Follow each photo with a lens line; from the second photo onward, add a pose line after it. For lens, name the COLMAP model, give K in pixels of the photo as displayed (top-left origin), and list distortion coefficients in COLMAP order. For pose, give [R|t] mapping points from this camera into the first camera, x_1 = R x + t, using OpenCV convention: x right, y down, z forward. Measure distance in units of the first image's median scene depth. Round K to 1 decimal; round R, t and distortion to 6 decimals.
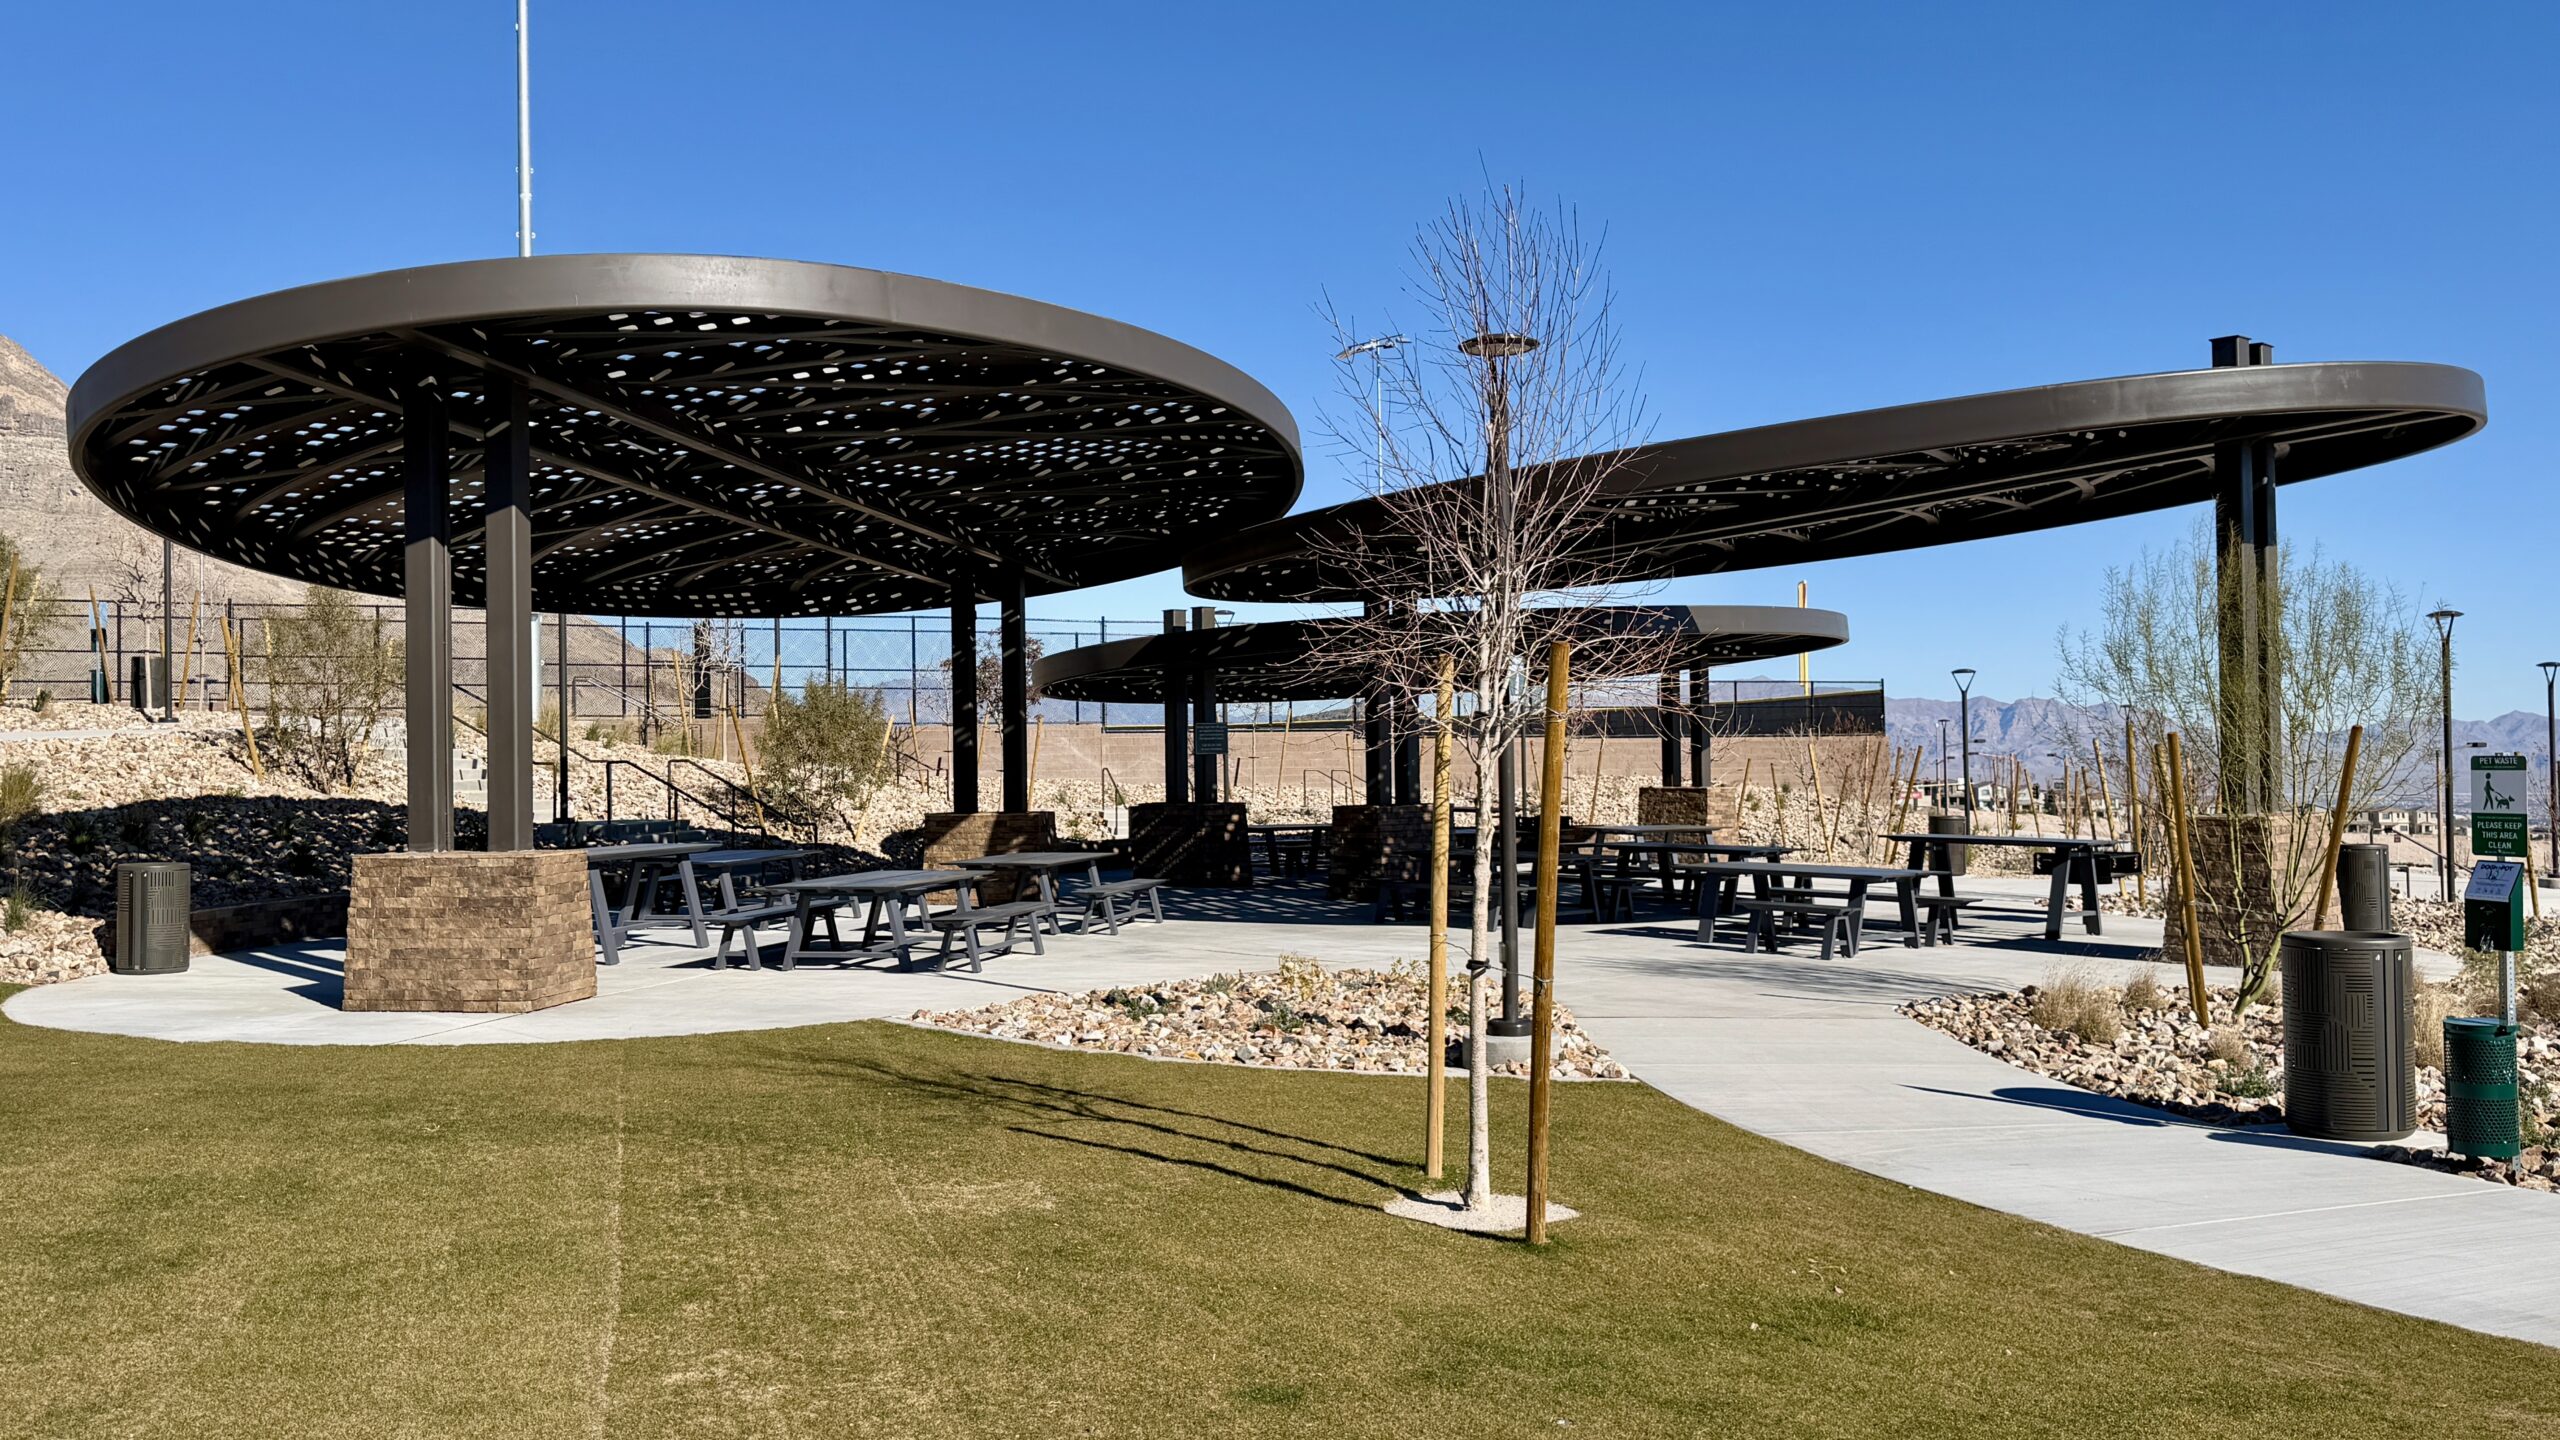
lens RADIAL K [[2184.3, 0, 1278.7], [0, 2184.3, 725.2], [0, 0, 1]] dist [-0.000934, -0.000931]
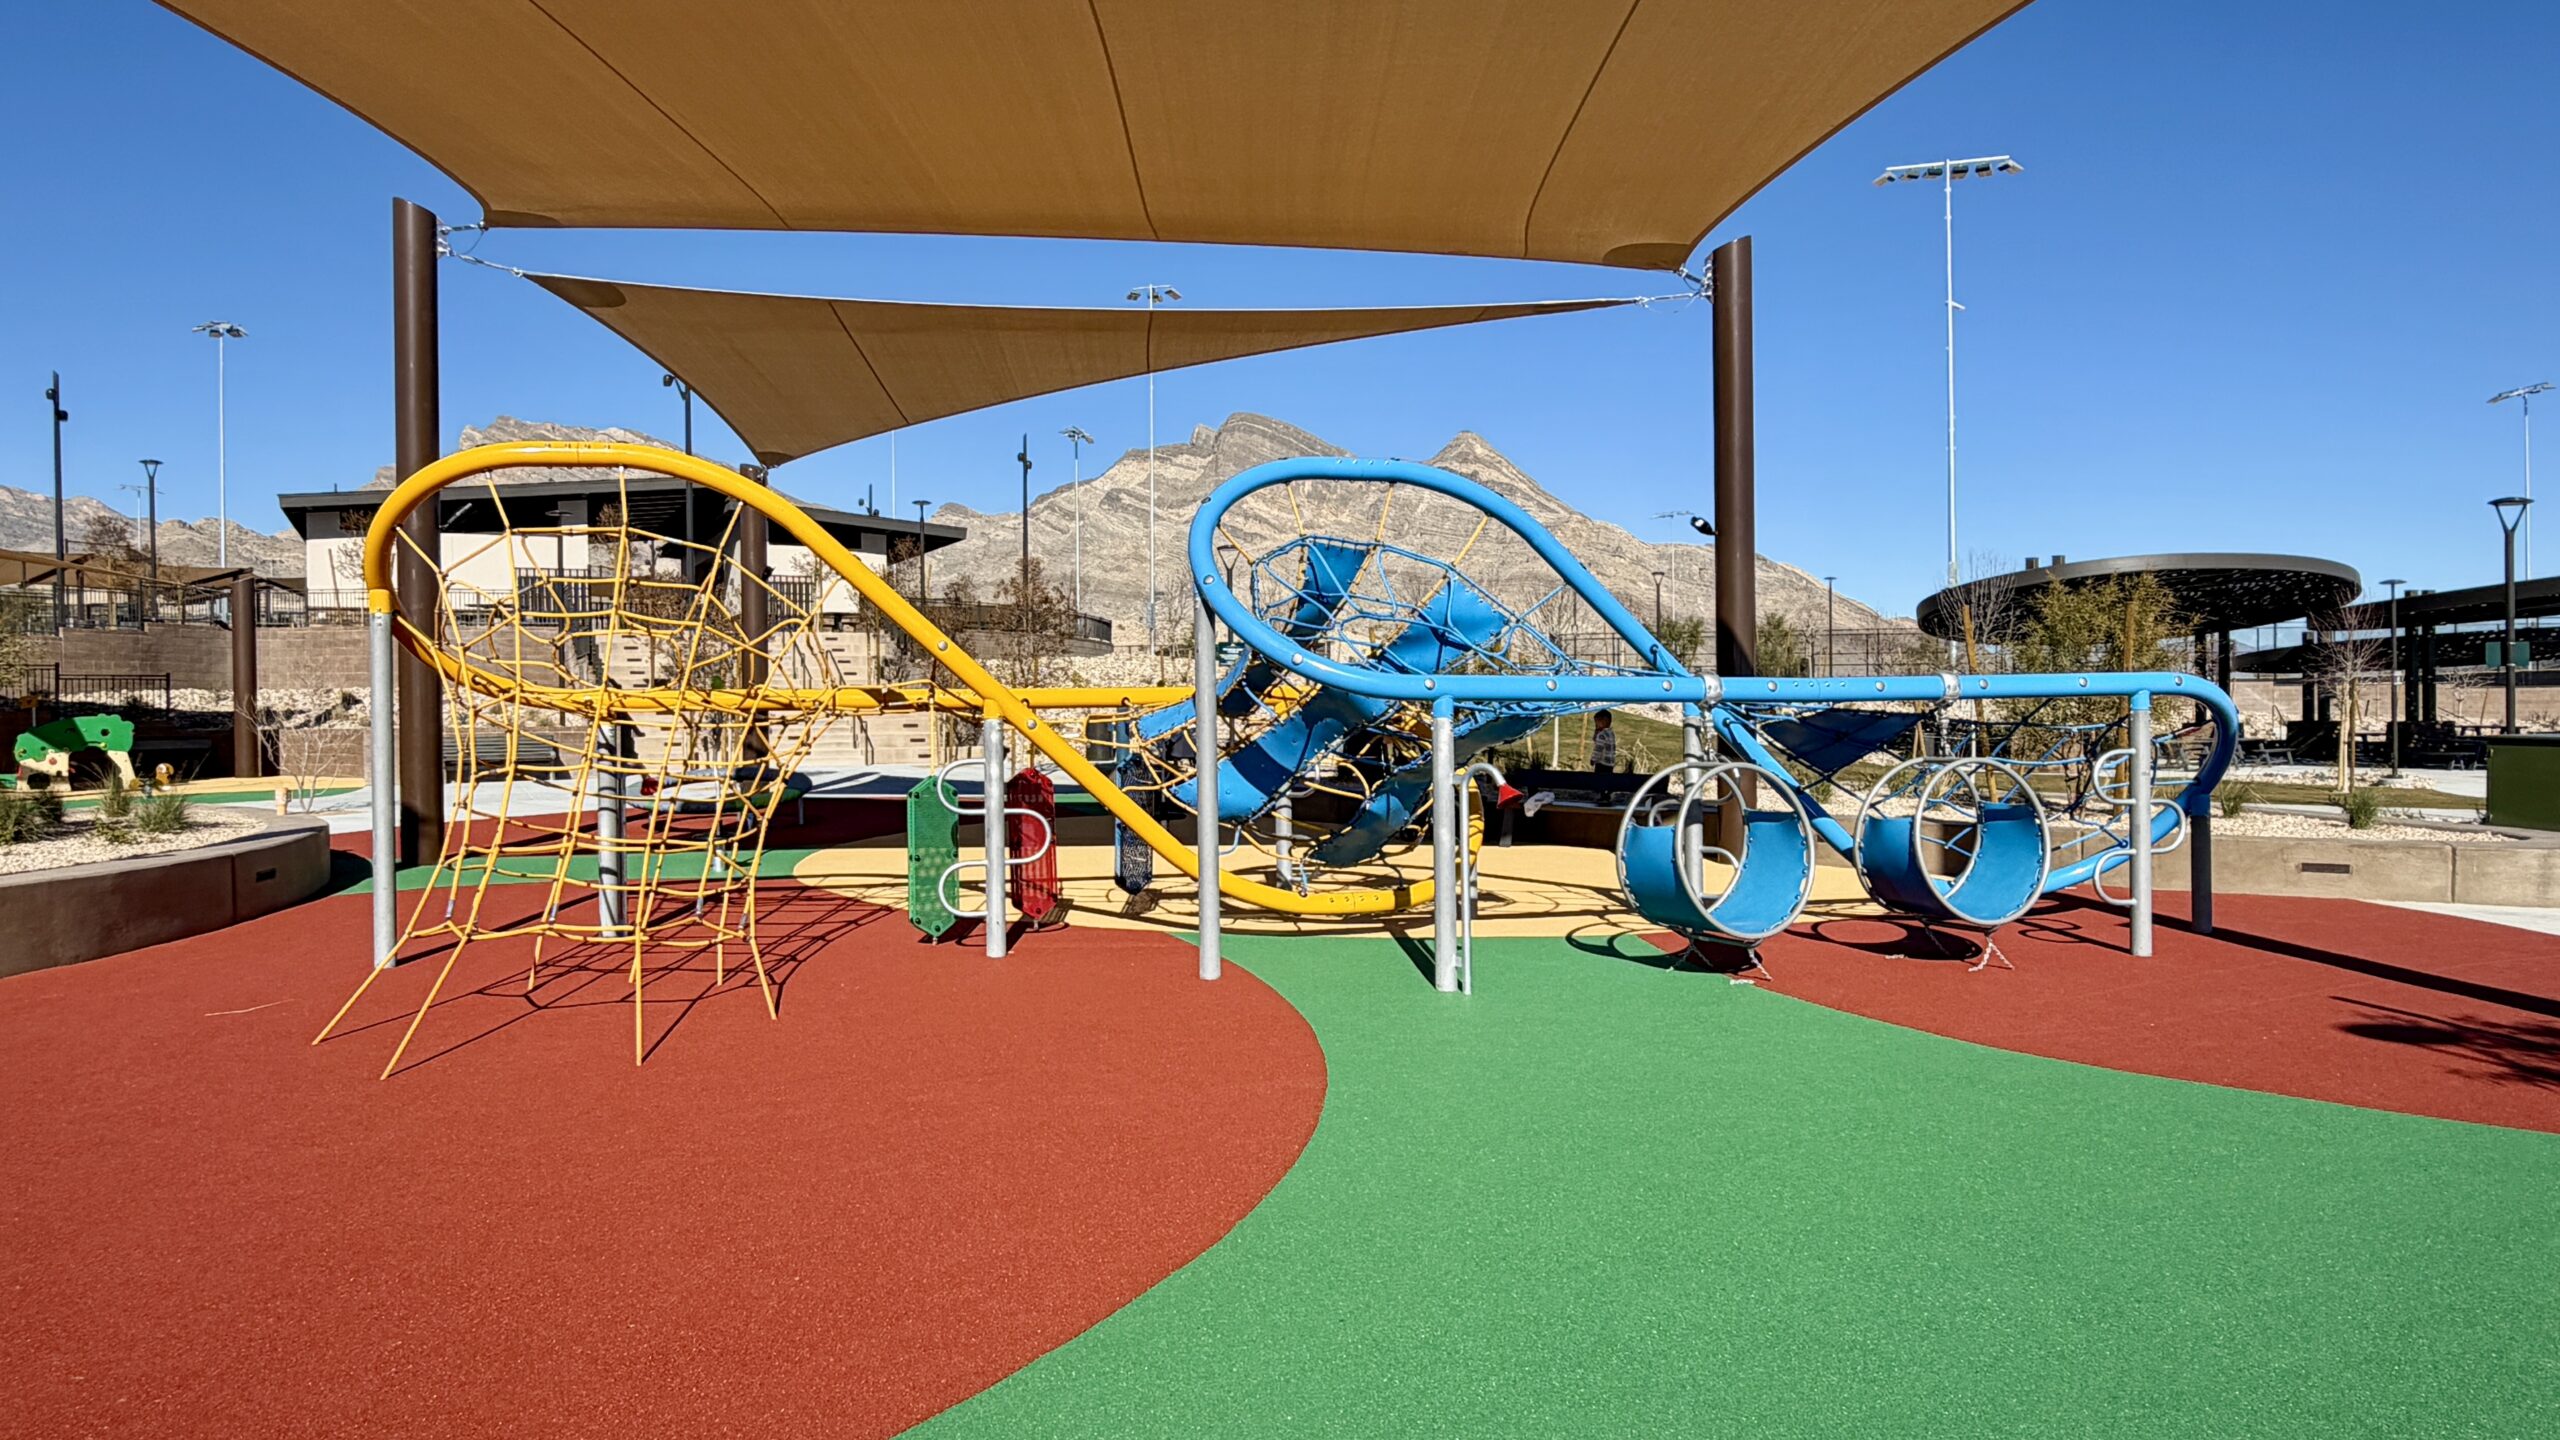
lens RADIAL K [[1628.9, 0, 1282.1], [0, 1628.9, 718.3], [0, 0, 1]] dist [0.001572, 0.000163]
pose [[0.805523, 0.007746, -0.592514, 0.093585], [0.007555, 0.999699, 0.023340, -0.013045], [0.592516, -0.023278, 0.805222, -0.938046]]
